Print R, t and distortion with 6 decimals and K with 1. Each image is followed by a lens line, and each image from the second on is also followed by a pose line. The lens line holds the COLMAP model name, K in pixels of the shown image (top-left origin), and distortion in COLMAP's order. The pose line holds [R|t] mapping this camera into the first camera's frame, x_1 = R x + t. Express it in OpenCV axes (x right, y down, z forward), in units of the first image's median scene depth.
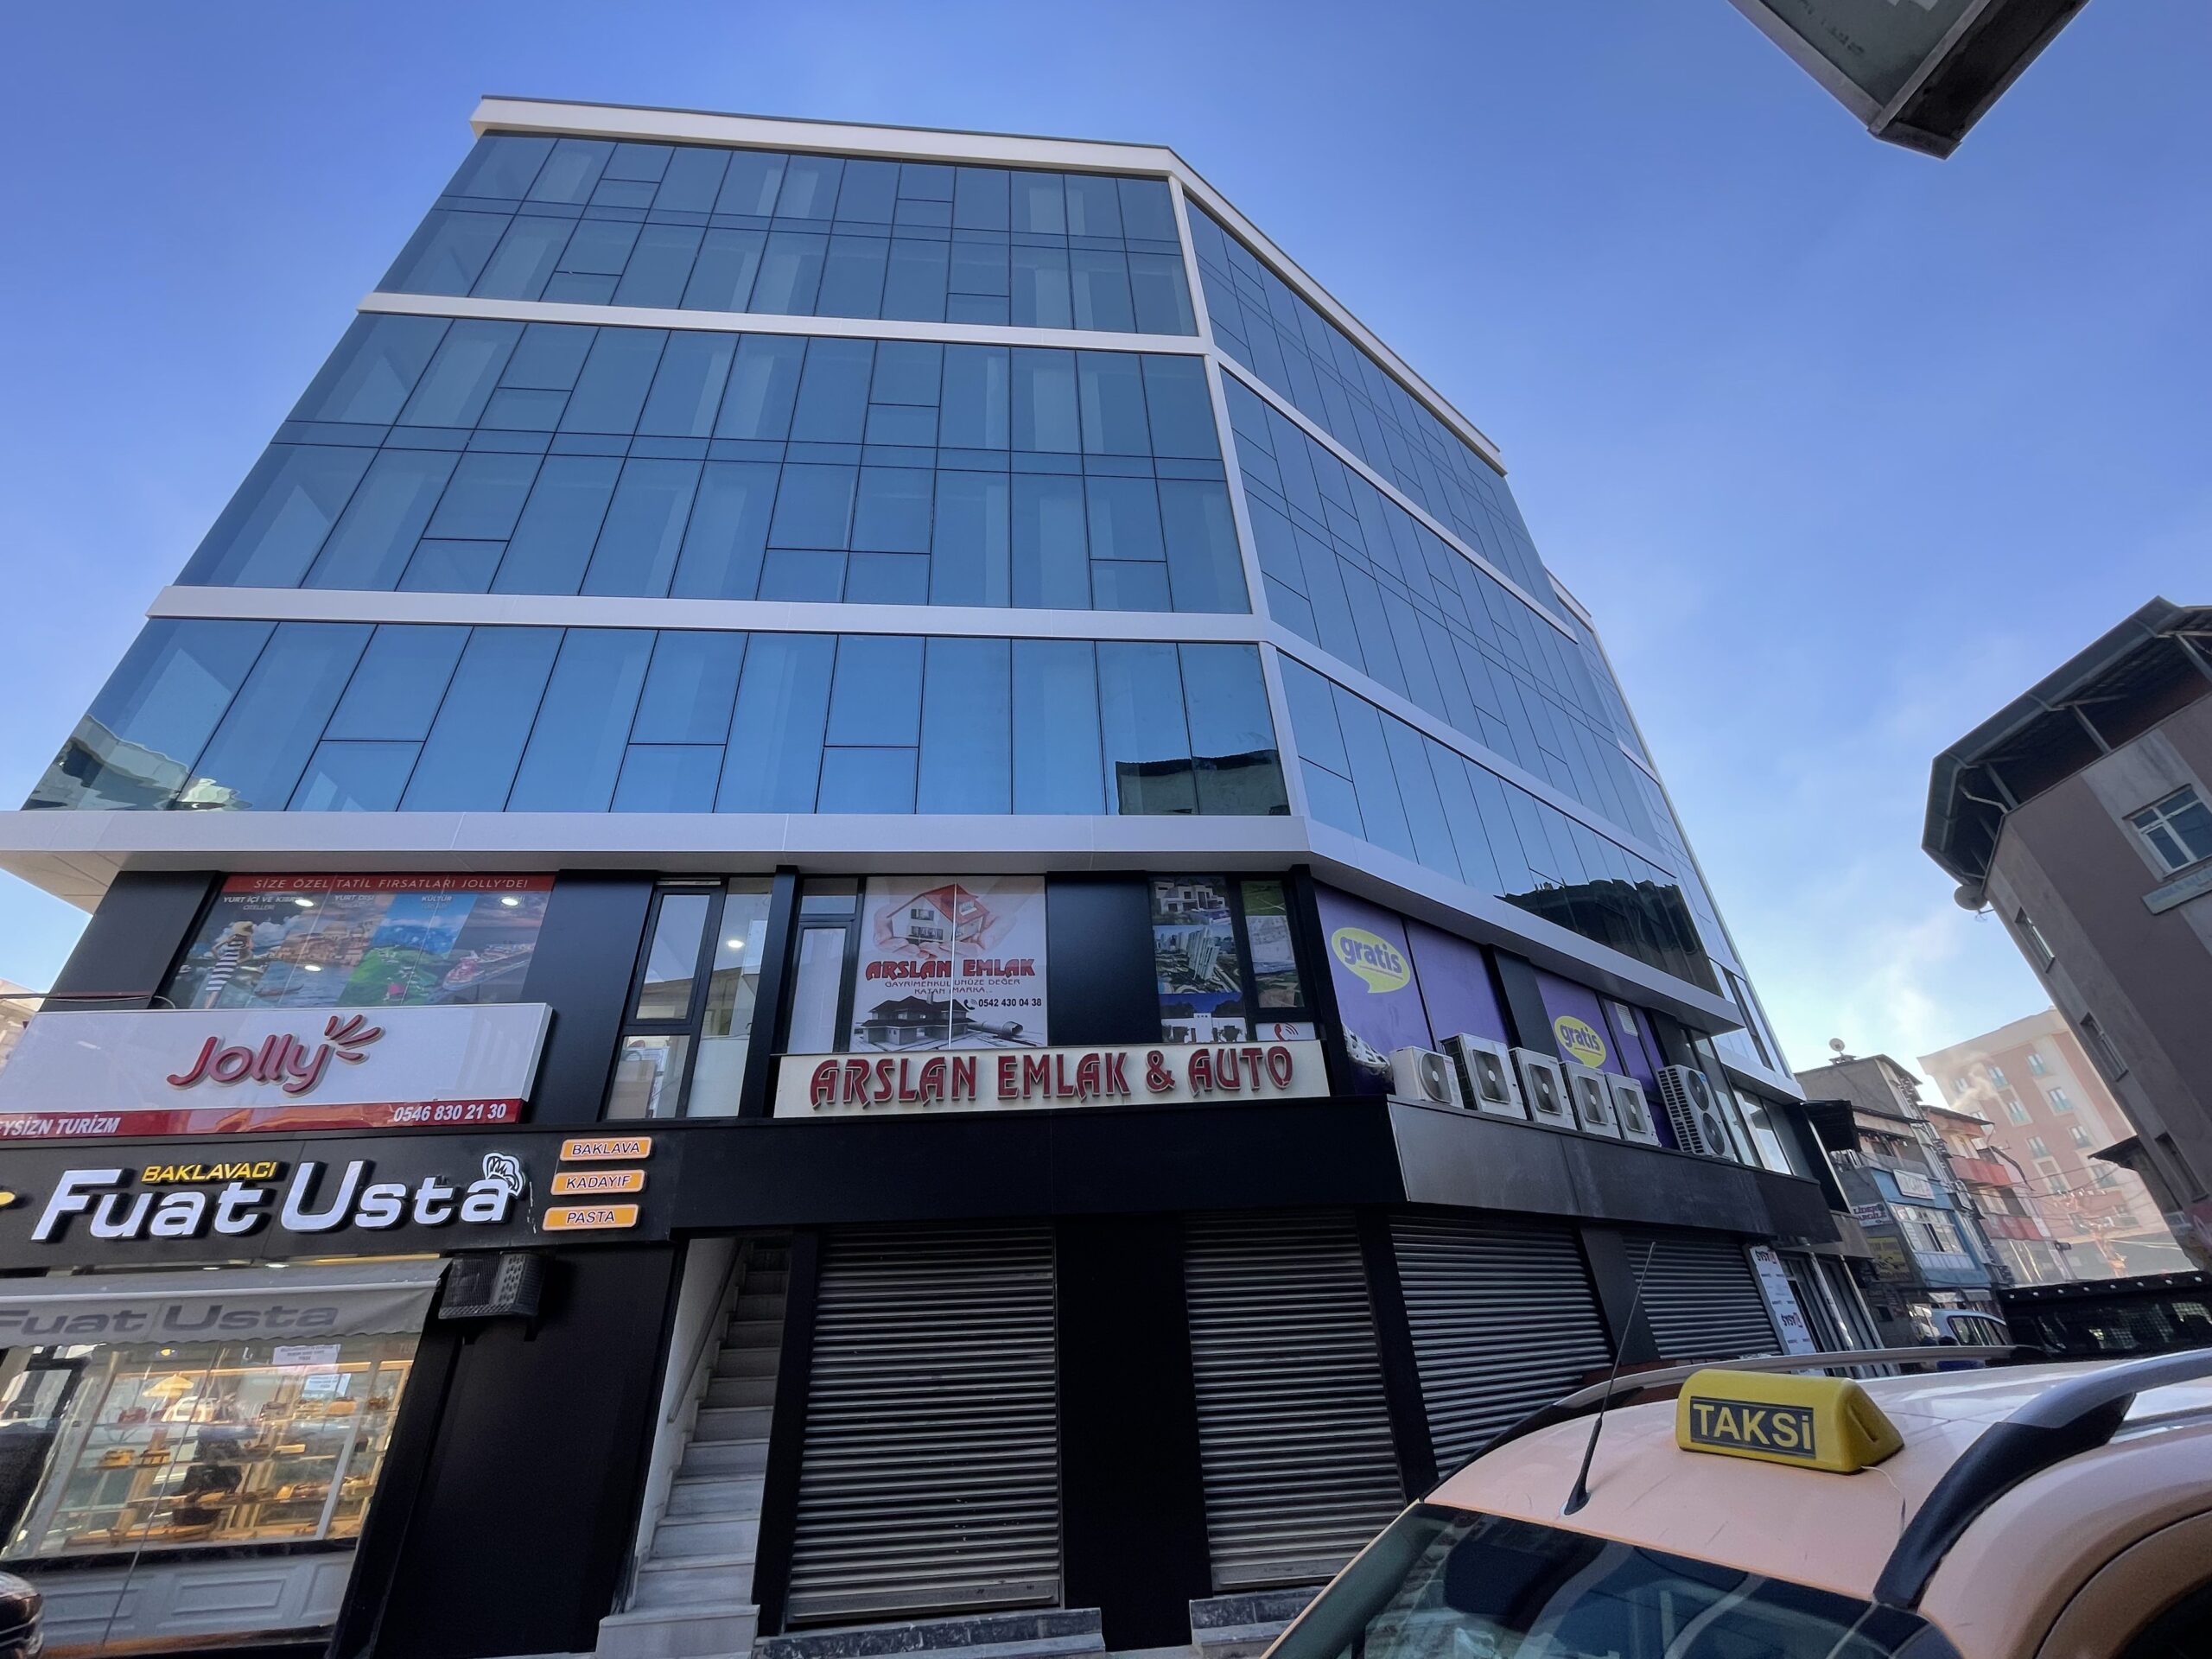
lens RADIAL K [[891.8, 0, 1106.0], [0, 891.8, 829.5], [0, 0, 1]] dist [-0.000393, -0.000984]
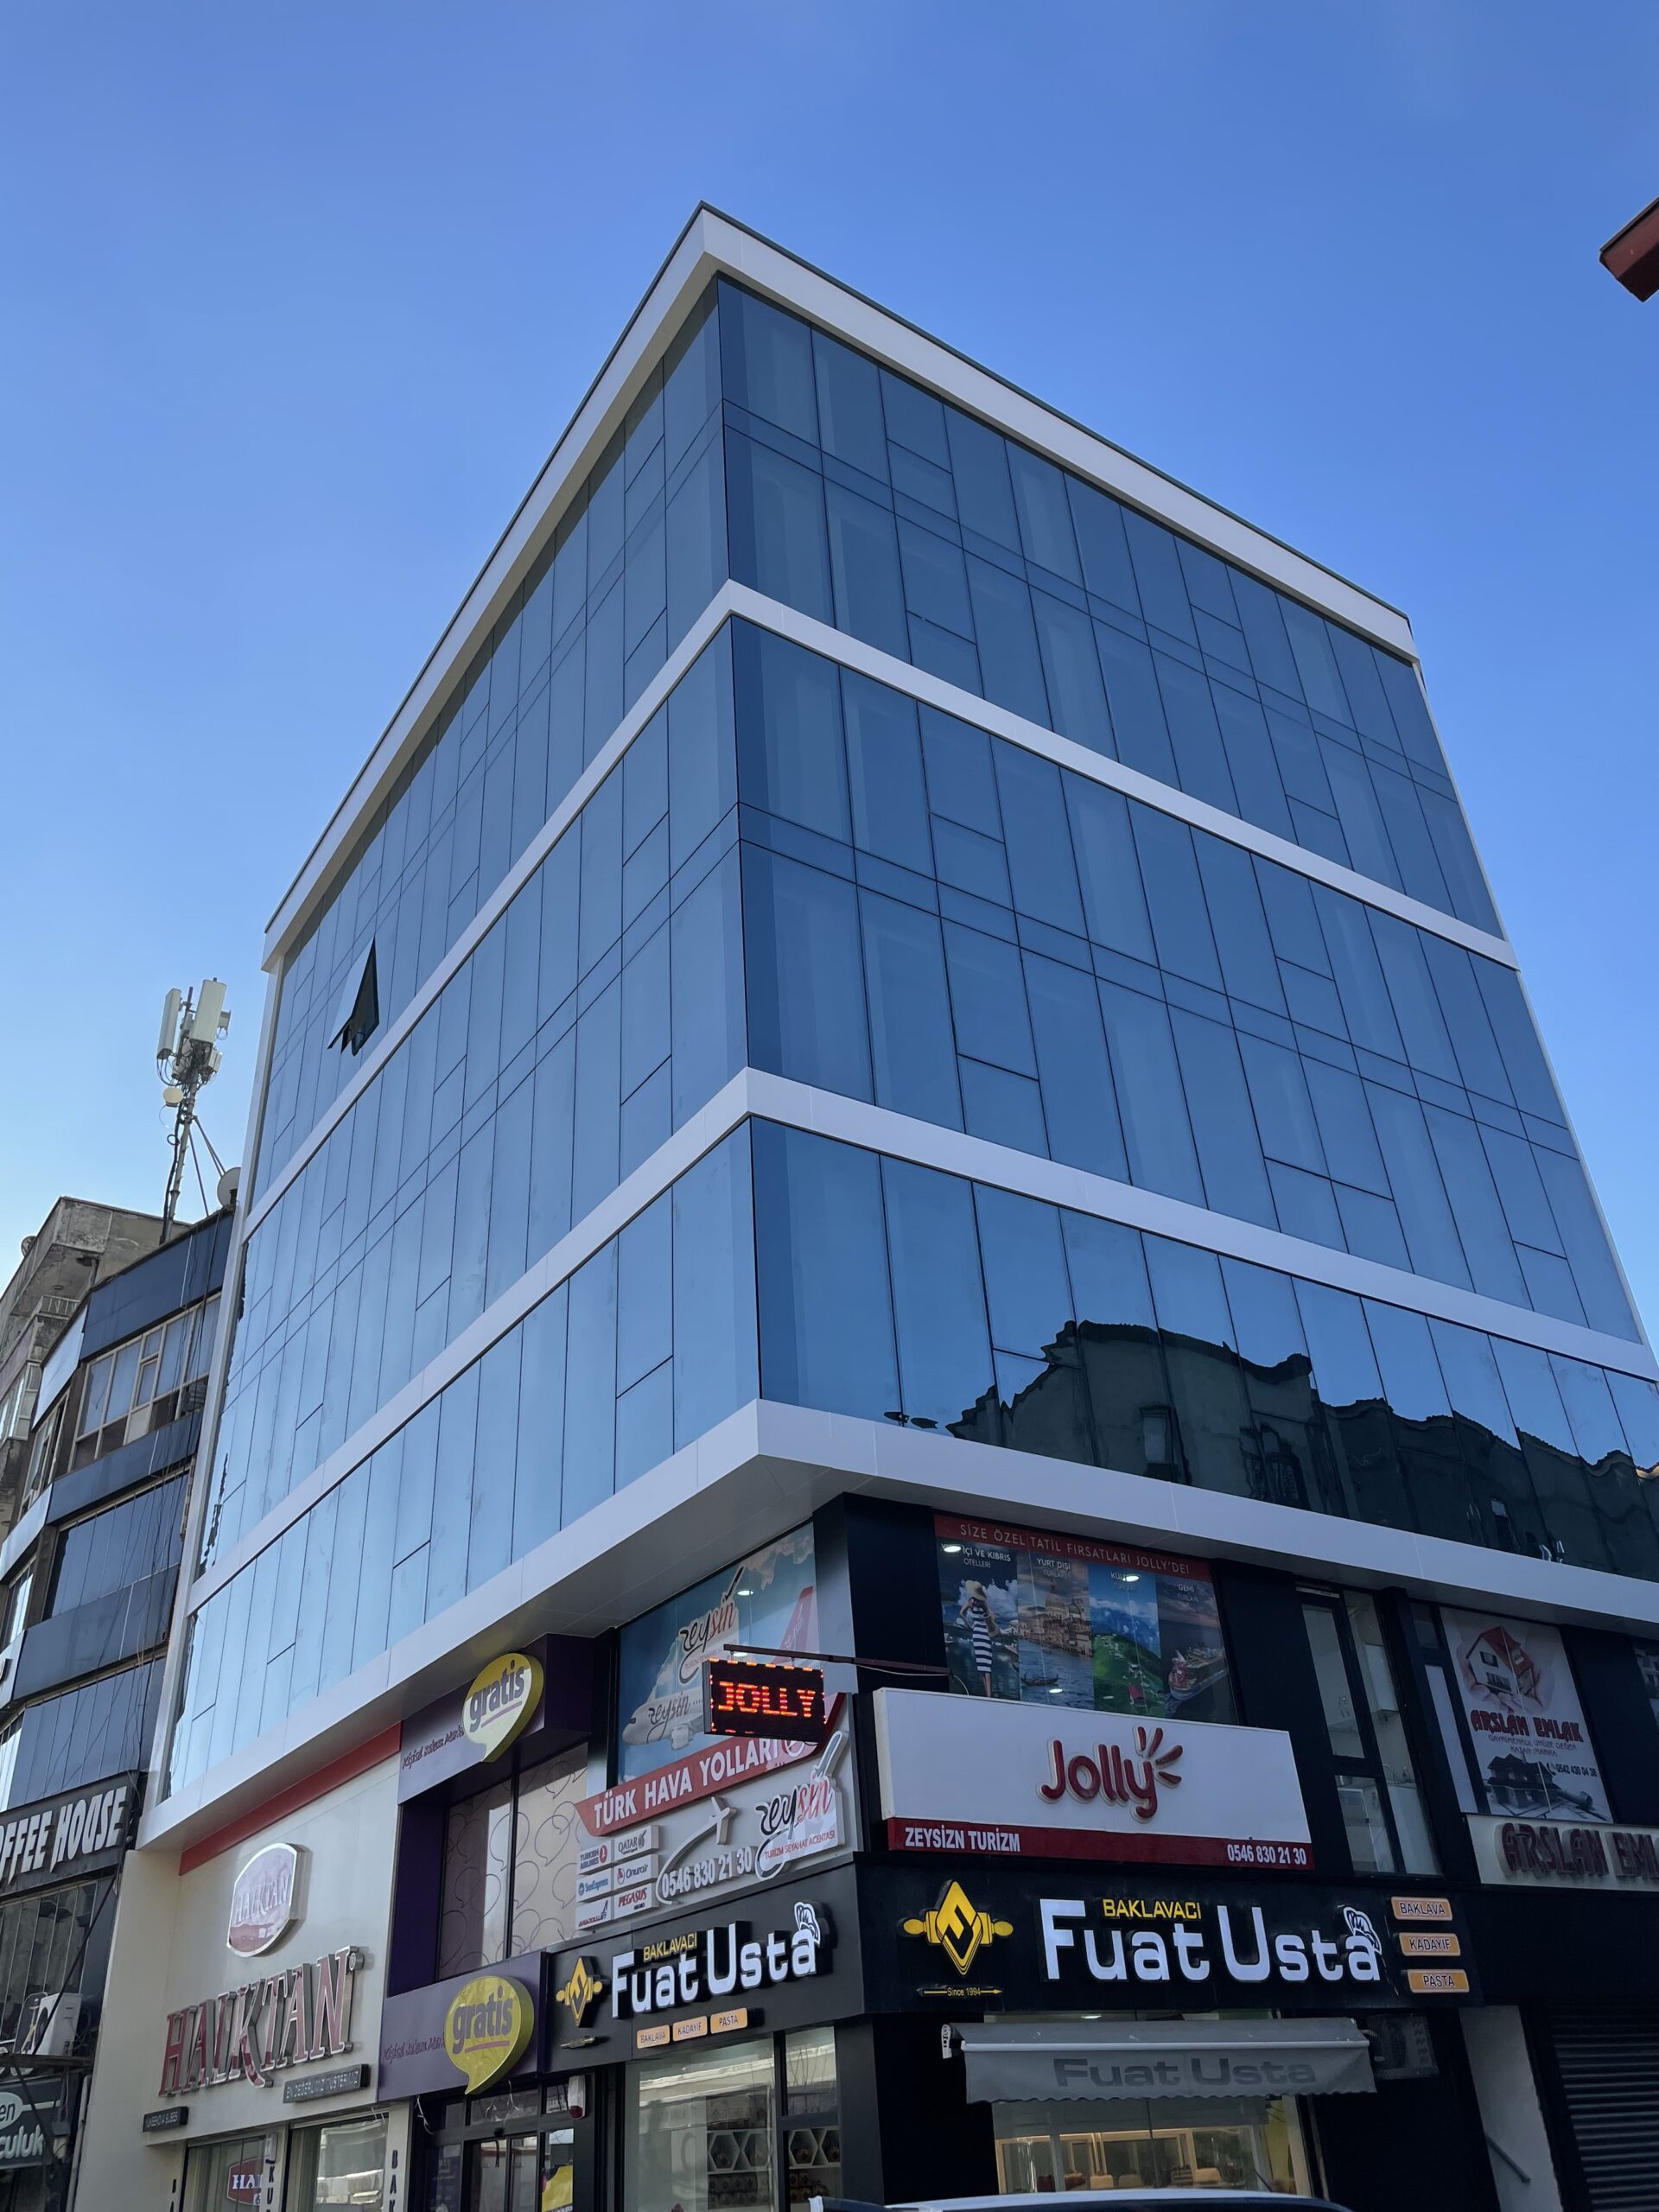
lens RADIAL K [[1685.8, 0, 829.5], [0, 1685.8, 1106.0], [0, 0, 1]] dist [0.085948, -0.111698]
pose [[0.880907, 0.254990, 0.398726, -1.884718], [-0.235995, 0.966905, -0.096964, -0.145672], [-0.410255, -0.008681, 0.911930, -0.404185]]
